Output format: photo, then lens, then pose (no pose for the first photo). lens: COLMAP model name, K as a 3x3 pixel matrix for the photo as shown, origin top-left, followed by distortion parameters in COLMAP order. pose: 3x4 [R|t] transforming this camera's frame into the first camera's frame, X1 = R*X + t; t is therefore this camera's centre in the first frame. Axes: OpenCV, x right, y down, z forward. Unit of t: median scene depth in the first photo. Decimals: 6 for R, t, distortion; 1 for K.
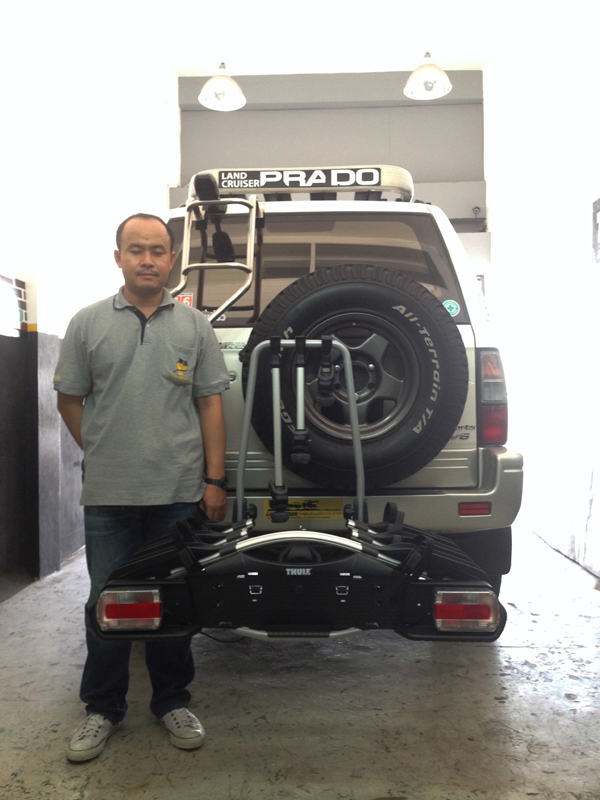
lens RADIAL K [[740.2, 0, 300.0], [0, 740.2, 400.0], [0, 0, 1]] dist [0.126314, -0.230368]
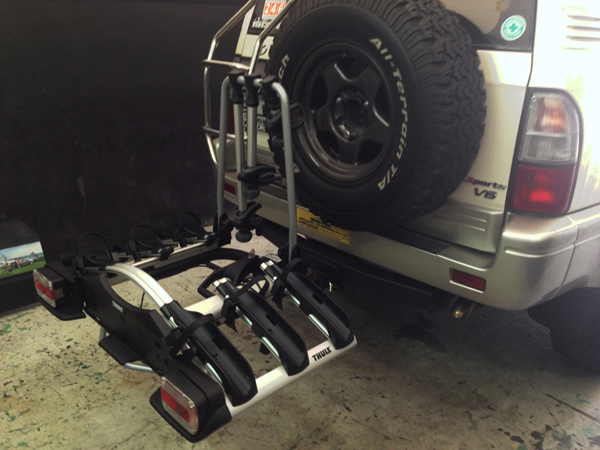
lens RADIAL K [[553.1, 0, 300.0], [0, 553.1, 225.0], [0, 0, 1]] dist [0.133682, -0.239555]
pose [[0.701499, 0.279486, -0.655581, 0.490828], [-0.019845, 0.927198, 0.374046, -0.149926], [0.712394, -0.249383, 0.655975, 0.428265]]
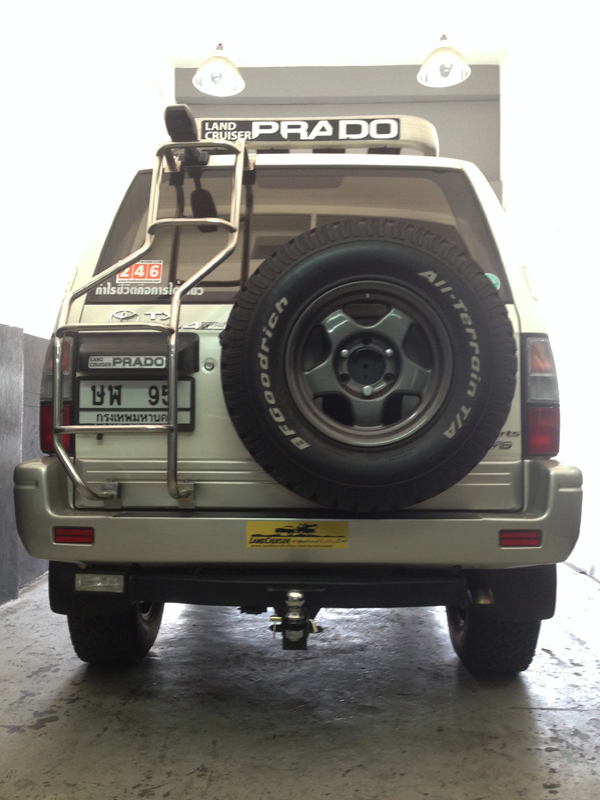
lens RADIAL K [[737.5, 0, 300.0], [0, 737.5, 400.0], [0, 0, 1]] dist [0.133682, -0.239555]
pose [[0.999884, 0.015229, 0.000521, 0.003560], [-0.015212, 0.999603, -0.023718, 0.023233], [-0.000882, 0.023707, 0.999719, 0.216507]]
